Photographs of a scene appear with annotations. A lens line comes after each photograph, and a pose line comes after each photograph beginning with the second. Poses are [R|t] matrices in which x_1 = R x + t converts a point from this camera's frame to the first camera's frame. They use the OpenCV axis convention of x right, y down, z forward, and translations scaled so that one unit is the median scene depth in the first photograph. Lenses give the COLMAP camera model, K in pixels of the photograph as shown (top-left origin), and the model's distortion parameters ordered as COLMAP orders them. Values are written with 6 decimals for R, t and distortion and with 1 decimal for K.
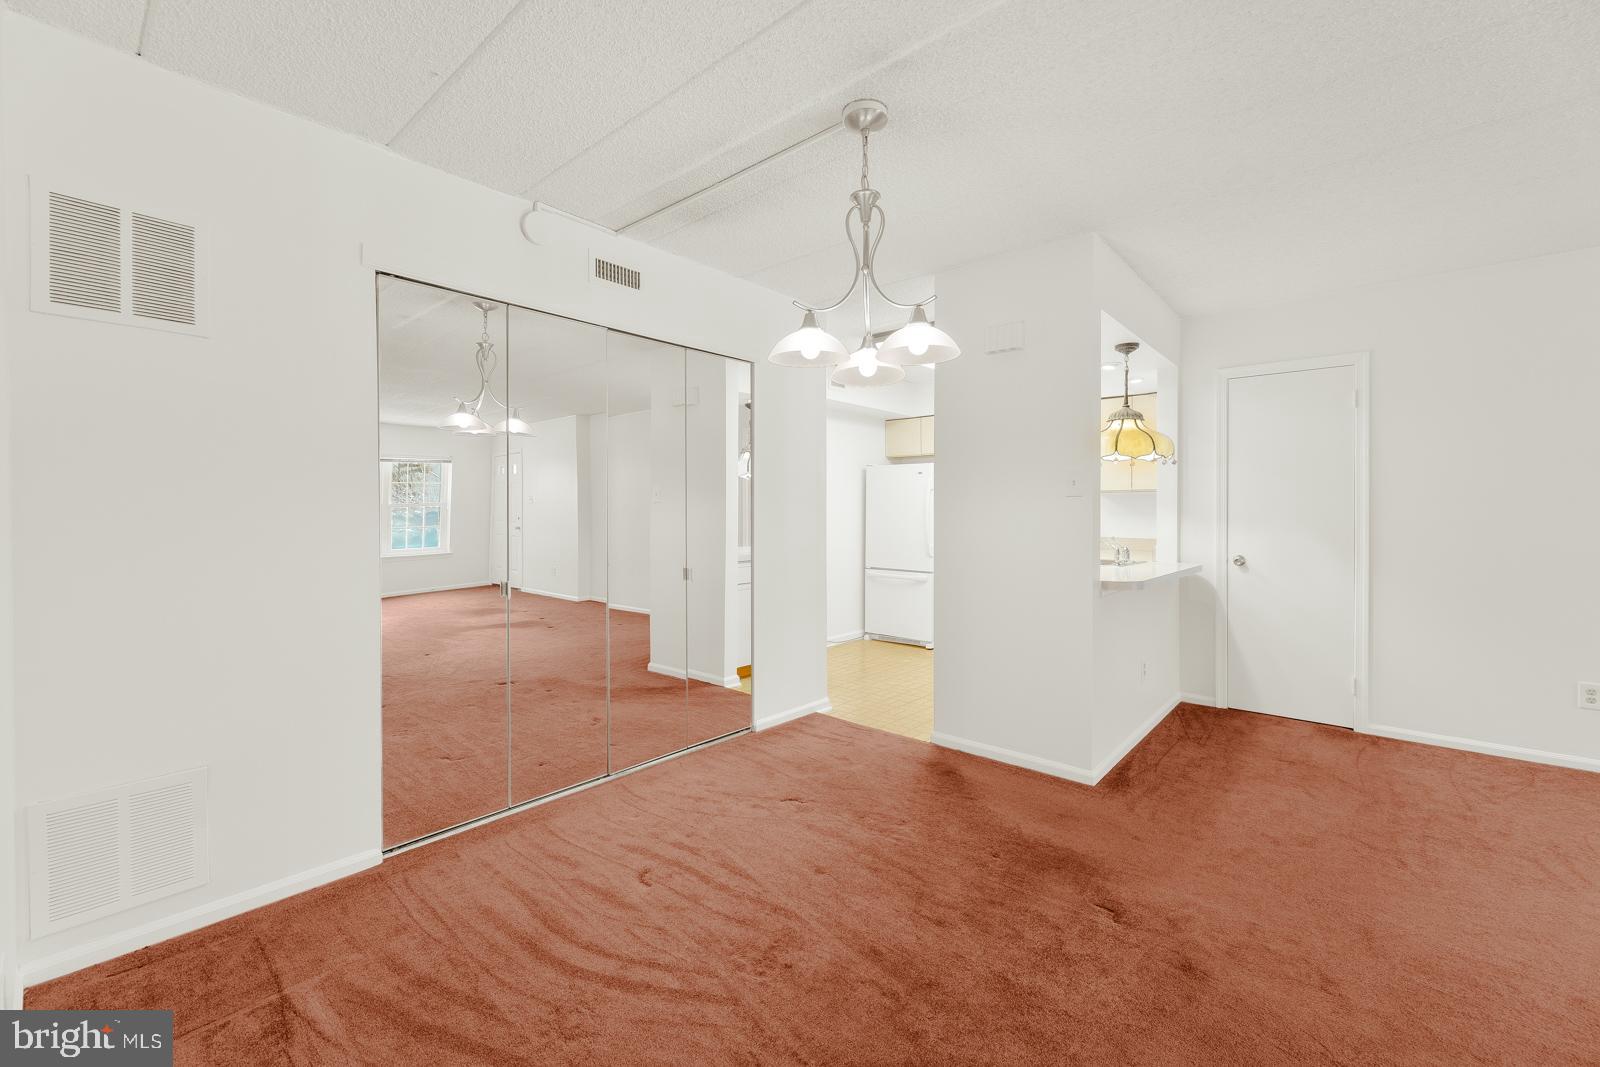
lens RADIAL K [[662.6, 0, 850.1], [0, 662.6, 513.9], [0, 0, 1]] dist [-0.002538, -0.000253]
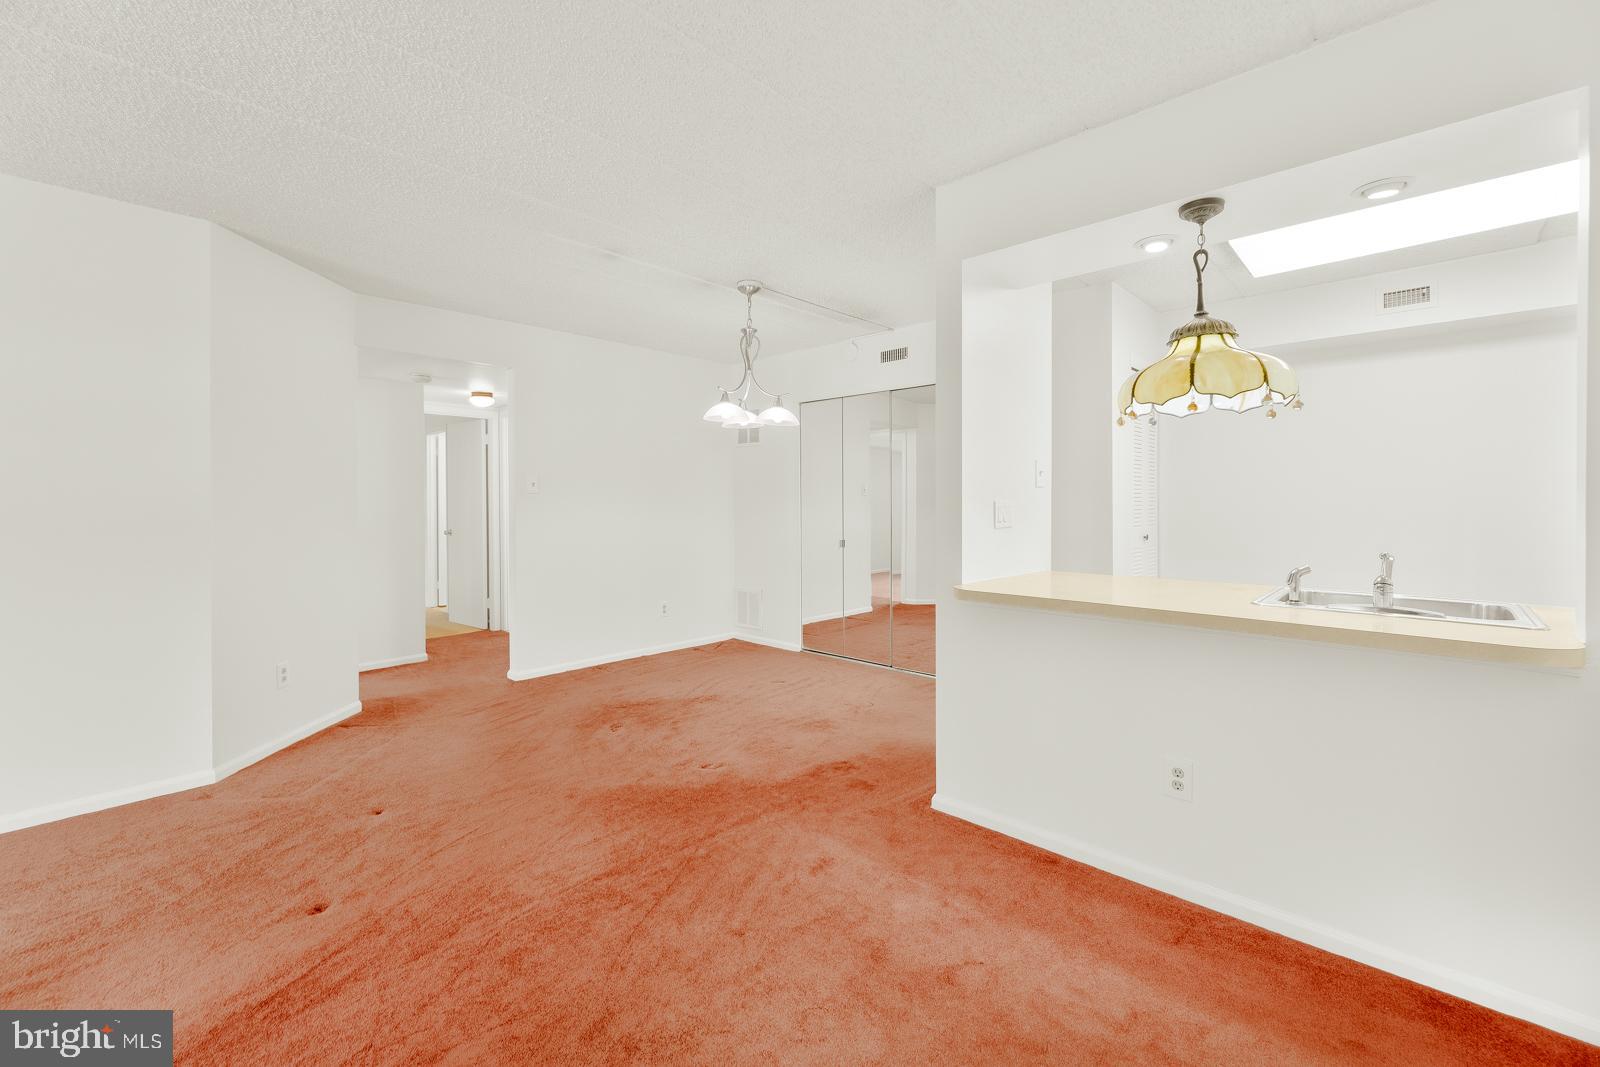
lens RADIAL K [[685.2, 0, 795.9], [0, 685.2, 503.1], [0, 0, 1]] dist [-0.001750, -0.000118]
pose [[-0.083177, -0.004792, -0.996523, 1.751615], [-0.004399, 0.999980, -0.004442, 0.003801], [0.996525, 0.004015, -0.083196, 1.194744]]
